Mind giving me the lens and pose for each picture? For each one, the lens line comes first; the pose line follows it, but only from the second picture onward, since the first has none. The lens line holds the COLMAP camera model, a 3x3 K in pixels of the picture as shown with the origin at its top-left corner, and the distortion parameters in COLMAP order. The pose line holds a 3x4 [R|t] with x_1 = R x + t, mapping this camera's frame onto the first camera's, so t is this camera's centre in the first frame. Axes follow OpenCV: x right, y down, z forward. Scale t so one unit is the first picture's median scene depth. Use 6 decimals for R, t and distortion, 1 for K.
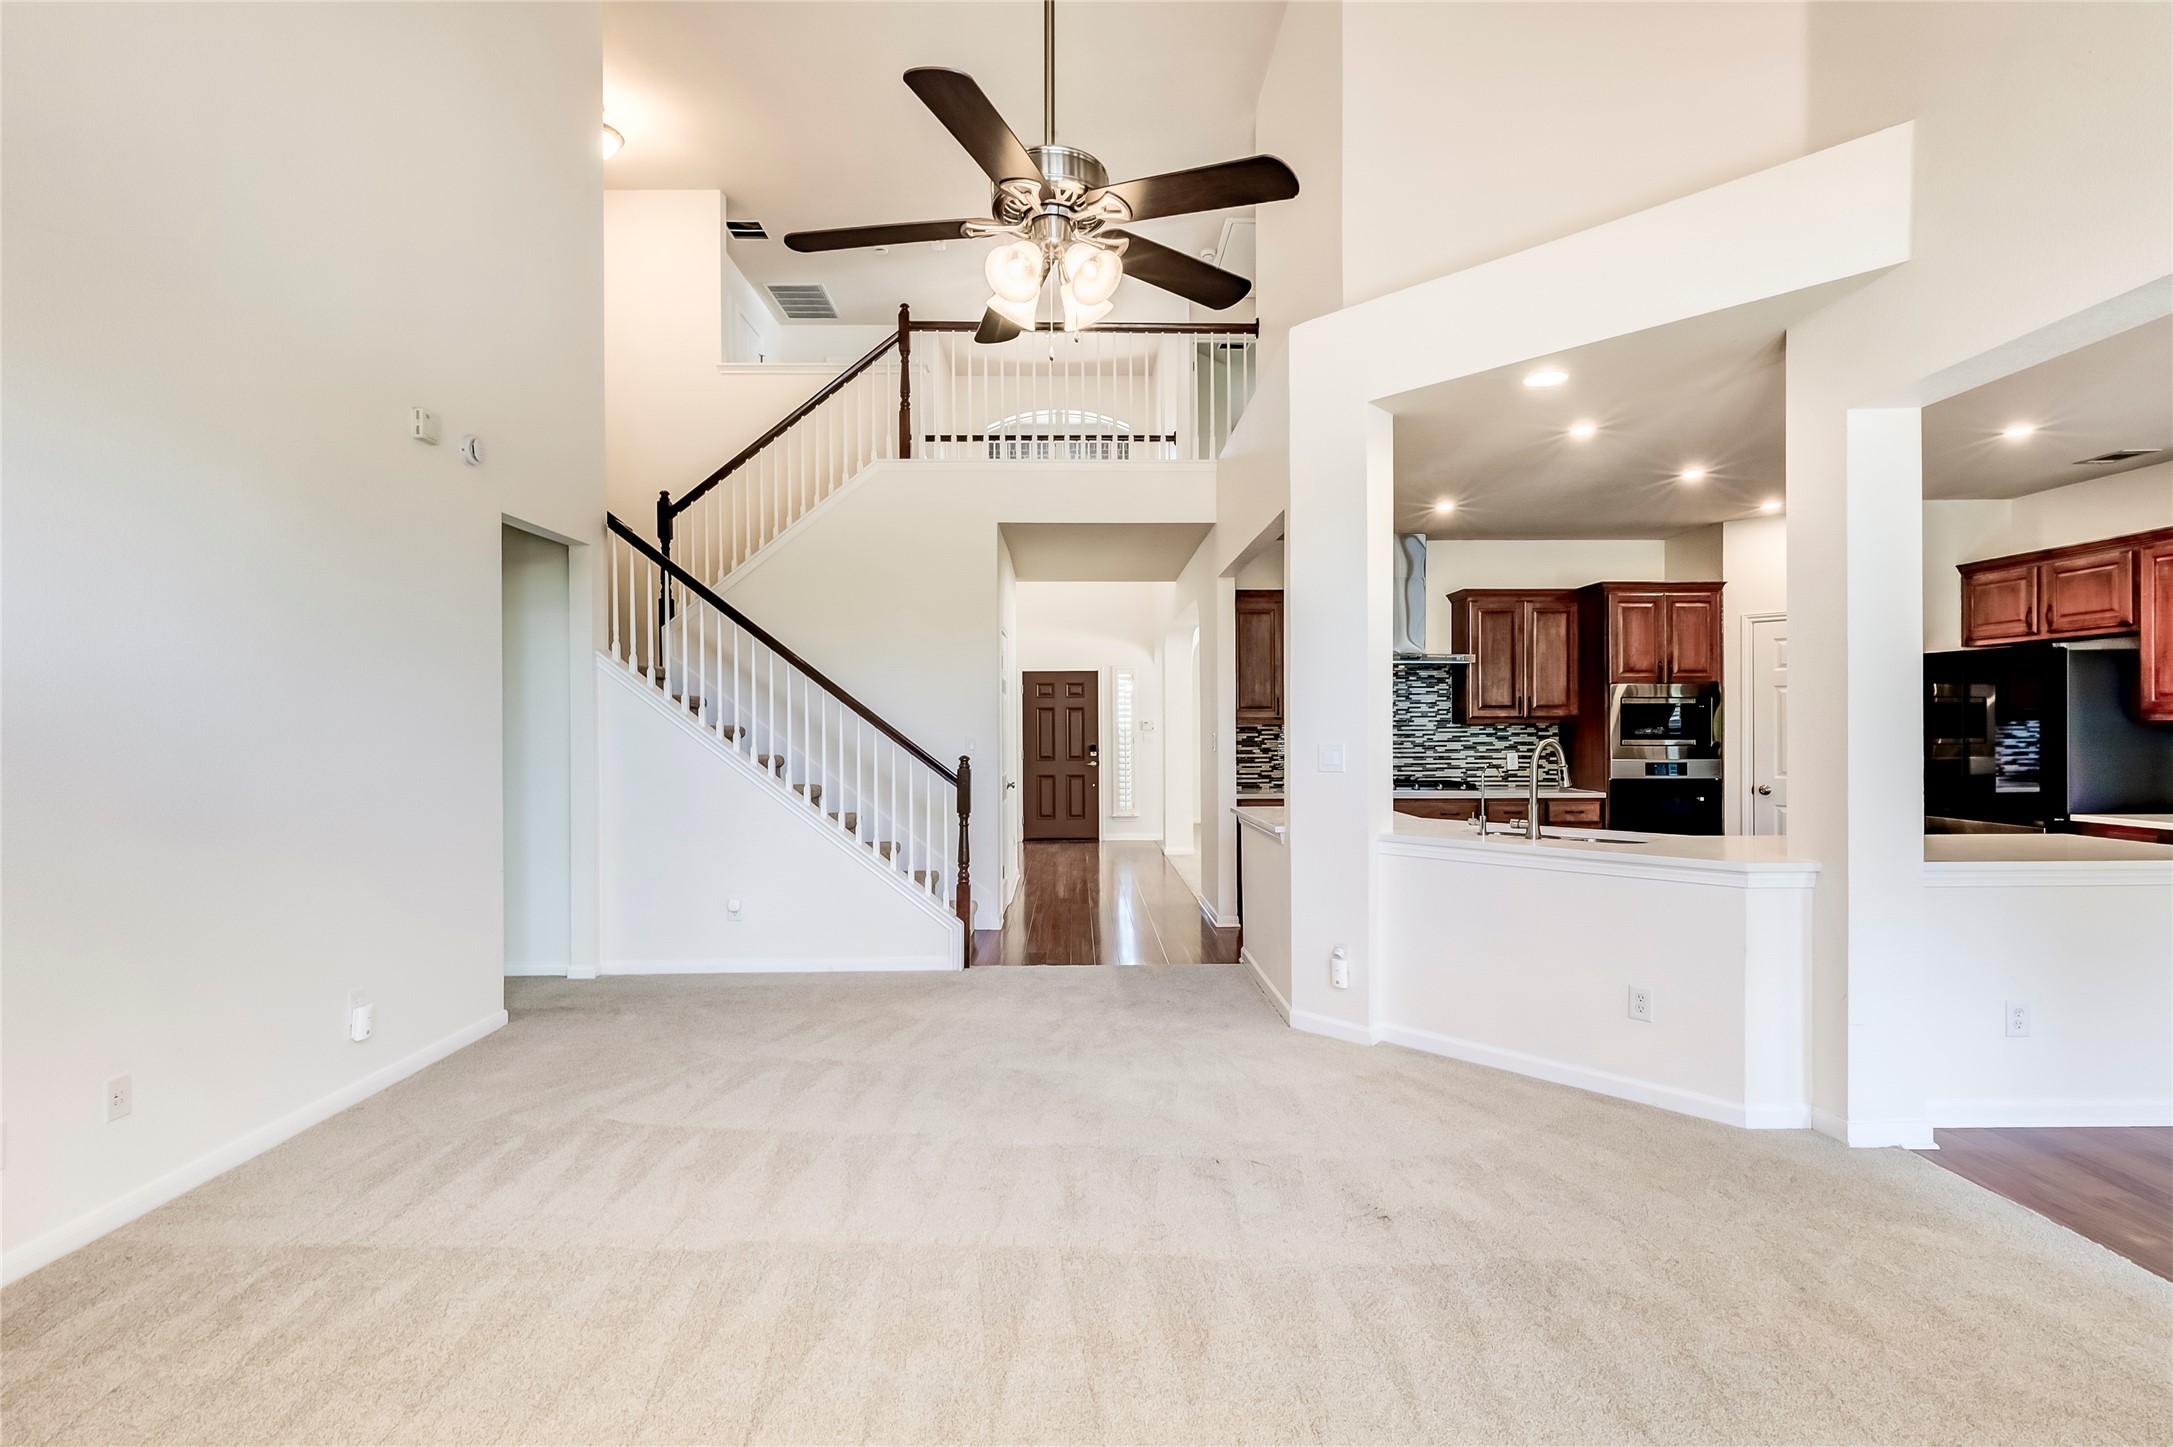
lens RADIAL K [[1003.2, 0, 1087.0], [0, 1003.2, 726.9], [0, 0, 1]] dist [0.001882, 0.000251]
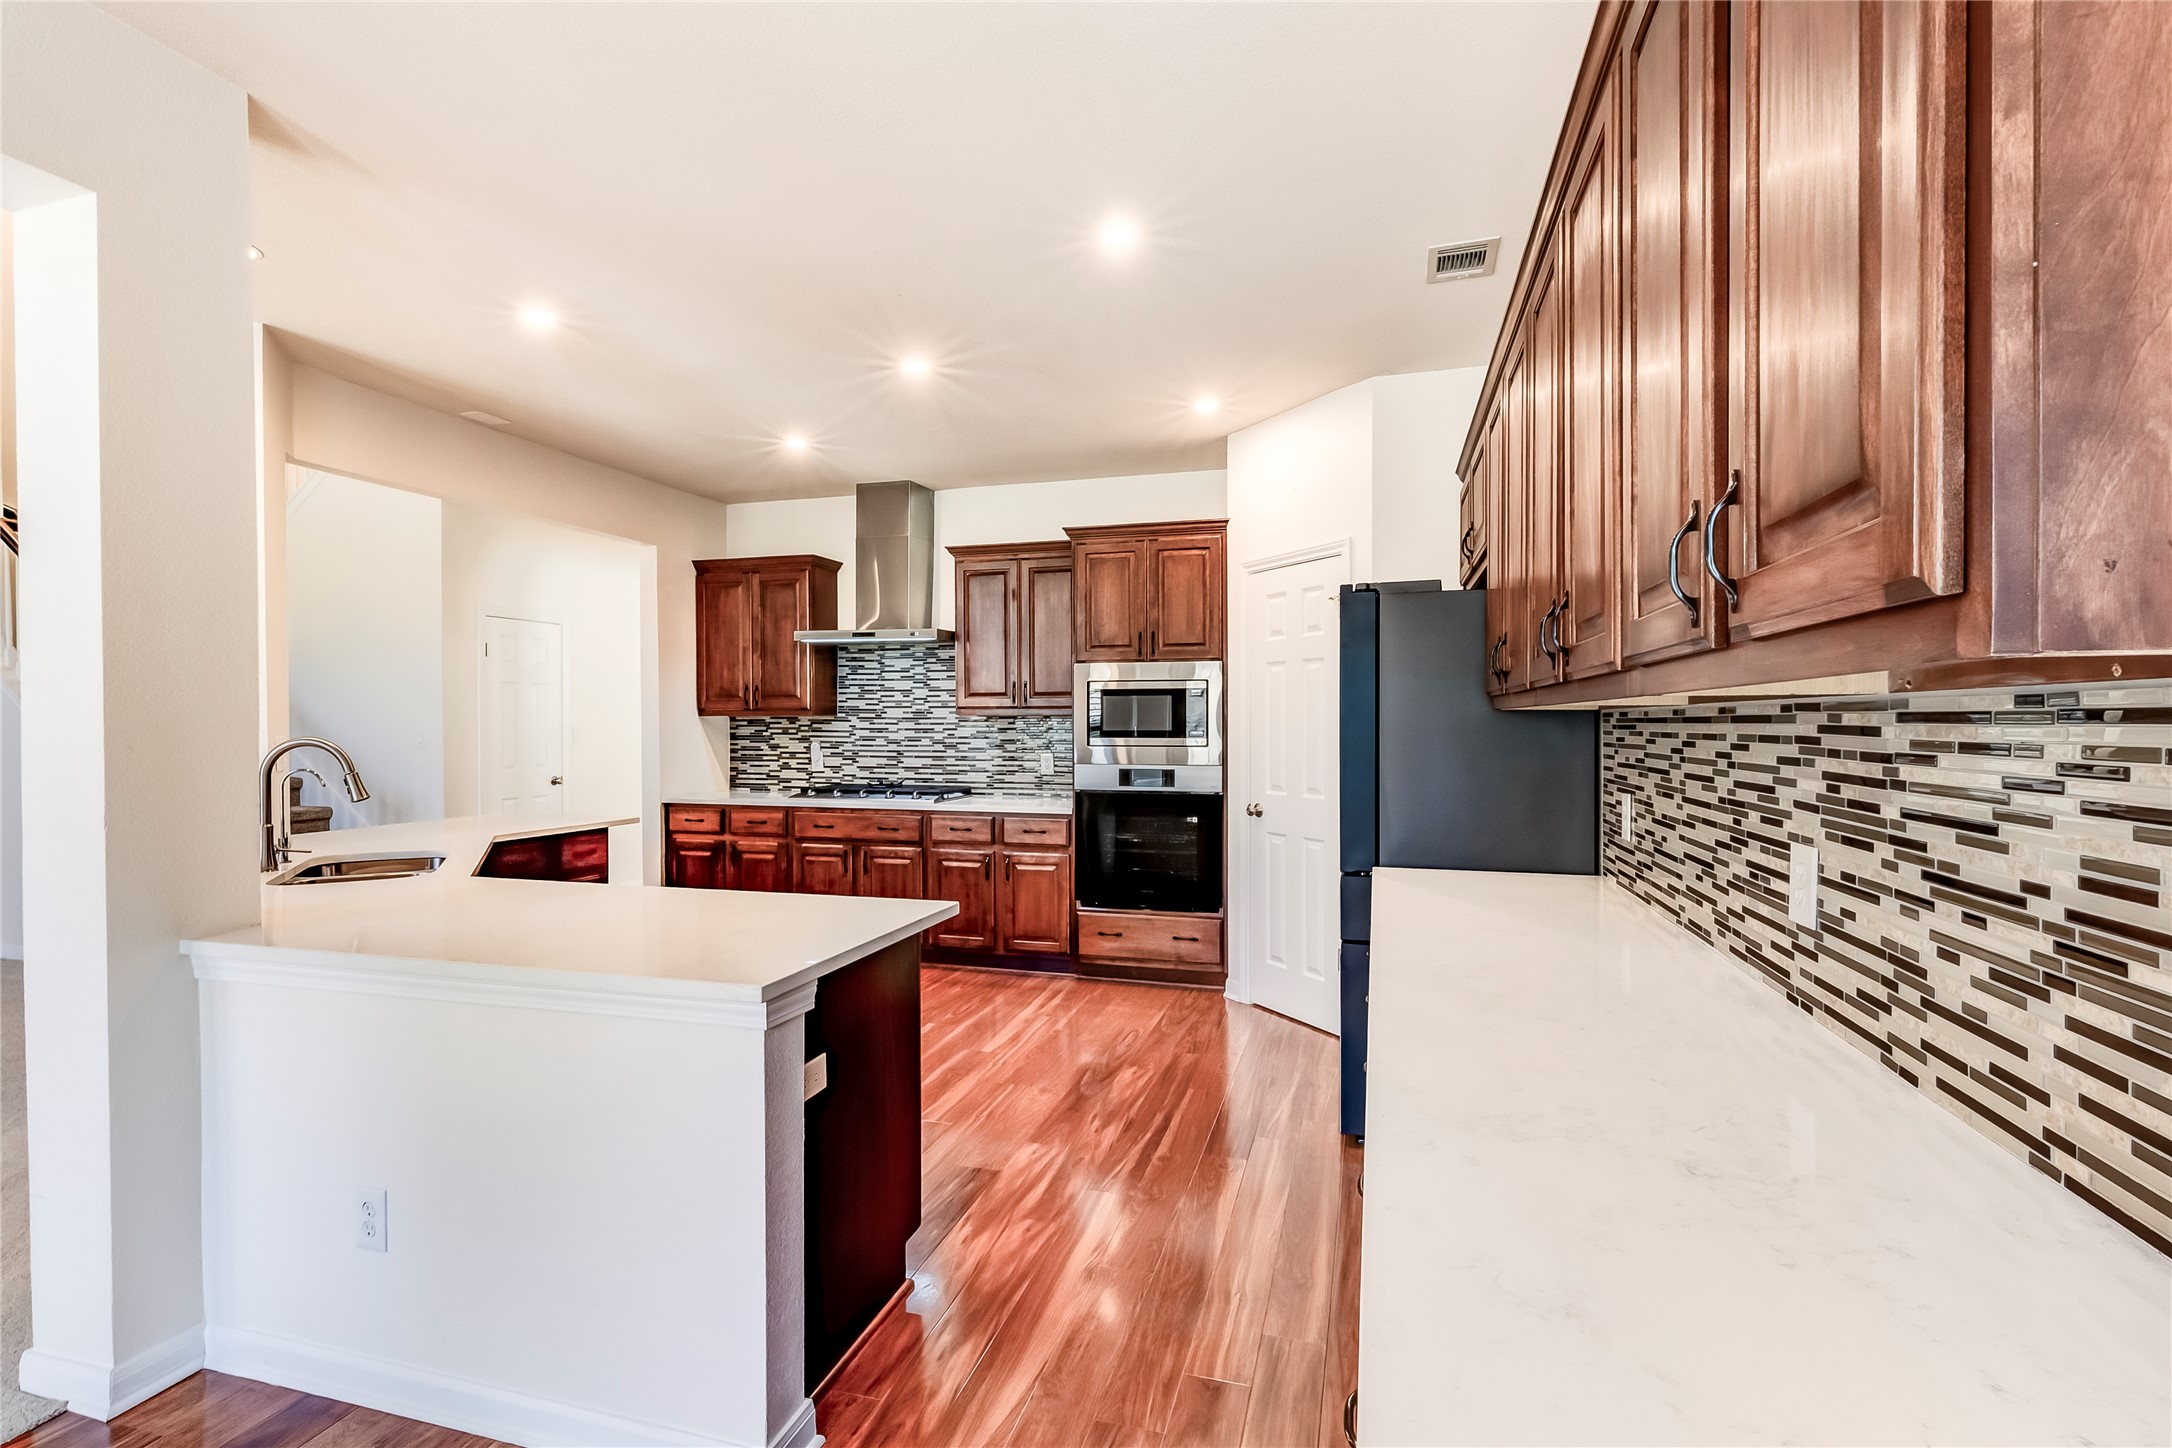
lens RADIAL K [[1002.8, 0, 1082.0], [0, 1002.8, 725.2], [0, 0, 1]] dist [0.001882, 0.000251]
pose [[0.952099, 0.003375, -0.305770, 0.693220], [-0.001899, 0.999985, 0.005123, -0.000038], [0.305783, -0.004297, 0.952092, 0.262482]]
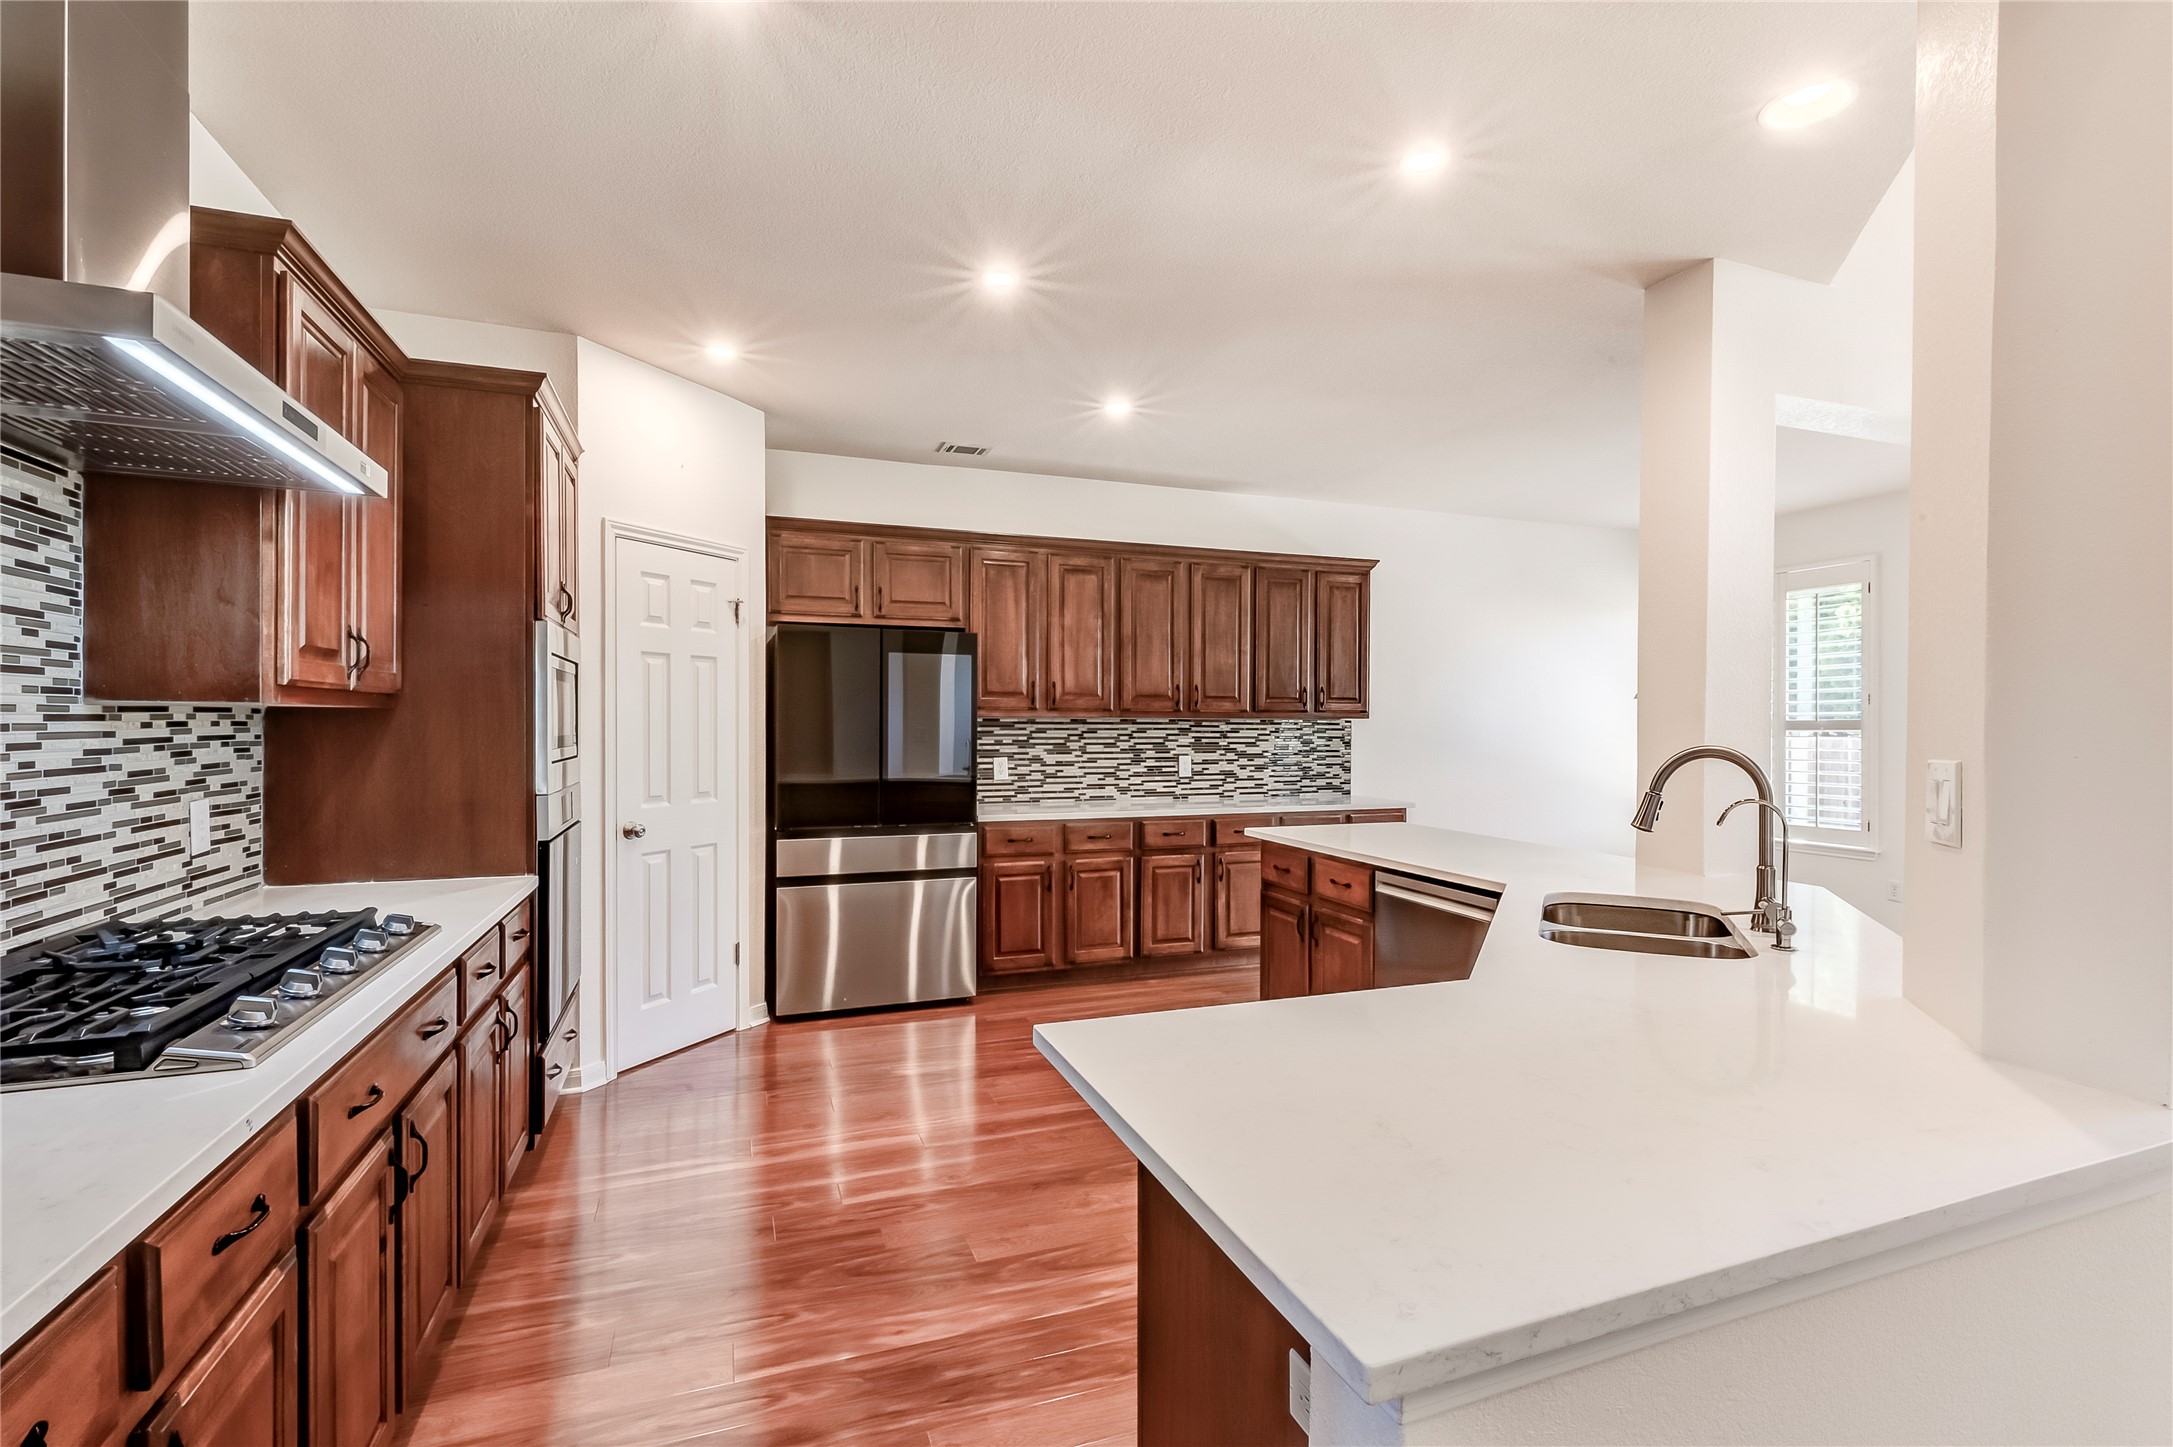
lens RADIAL K [[1003.2, 0, 1100.0], [0, 1003.2, 730.1], [0, 0, 1]] dist [0.001882, 0.000251]
pose [[-0.339303, -0.003431, 0.940671, 0.033974], [-0.001912, 0.999994, 0.002958, 0.002678], [-0.940675, -0.000795, -0.339308, 0.846563]]
